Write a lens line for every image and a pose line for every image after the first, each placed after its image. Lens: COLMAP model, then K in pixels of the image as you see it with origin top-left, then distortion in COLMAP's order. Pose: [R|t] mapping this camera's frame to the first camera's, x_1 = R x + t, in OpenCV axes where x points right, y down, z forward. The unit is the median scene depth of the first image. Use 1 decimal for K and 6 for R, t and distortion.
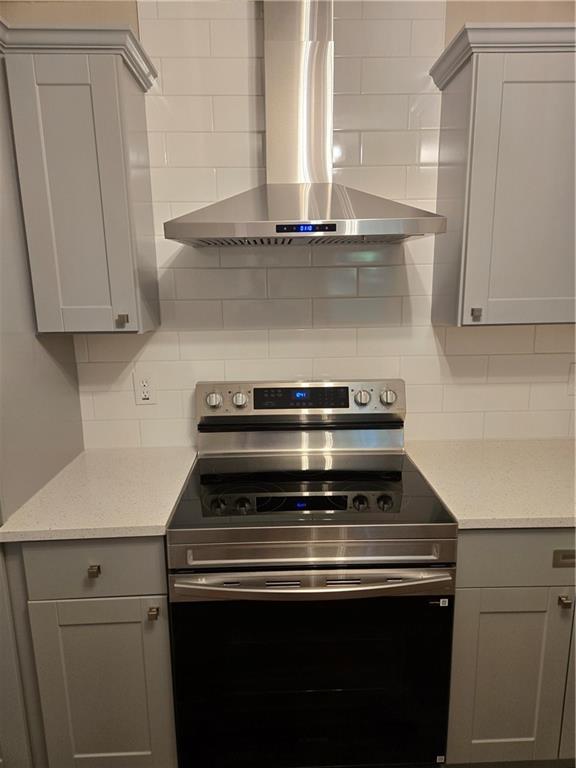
lens RADIAL K [[513.5, 0, 288.5], [0, 513.5, 384.7], [0, 0, 1]] dist [0.050271, -0.041918]
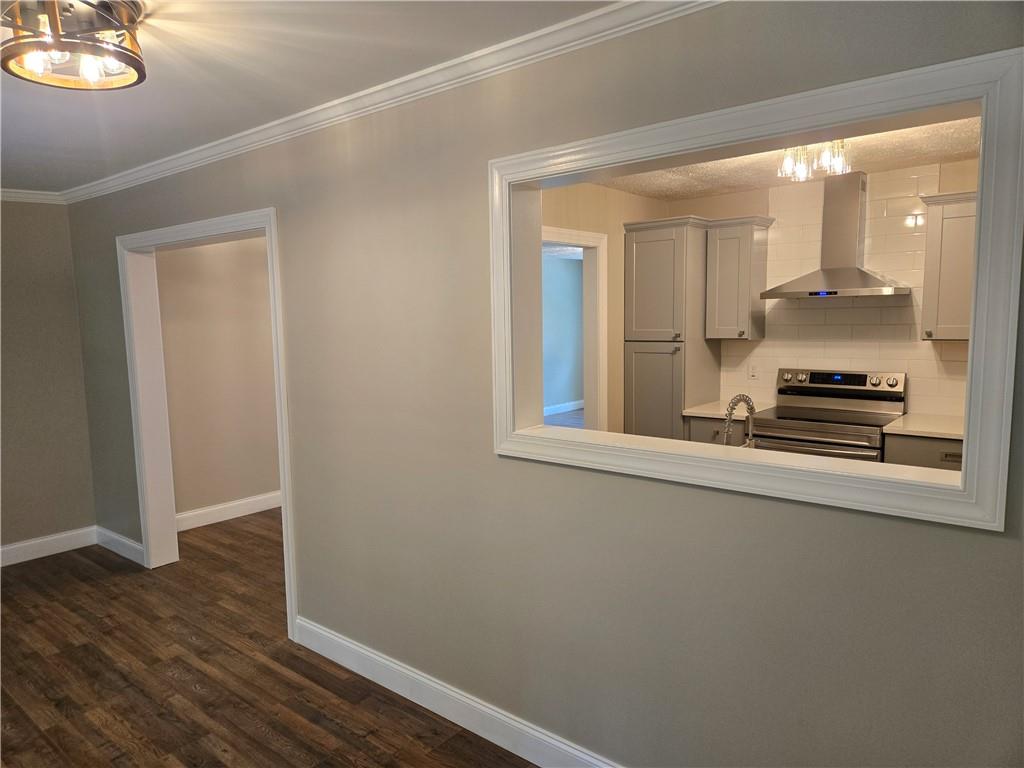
lens RADIAL K [[684.6, 0, 510.0], [0, 684.6, 388.2], [0, 0, 1]] dist [0.050271, -0.041918]
pose [[0.756323, 0.070812, -0.650354, 0.741090], [-0.122461, 0.991876, -0.034417, 0.284380], [0.642634, 0.105673, 0.758851, -1.595839]]
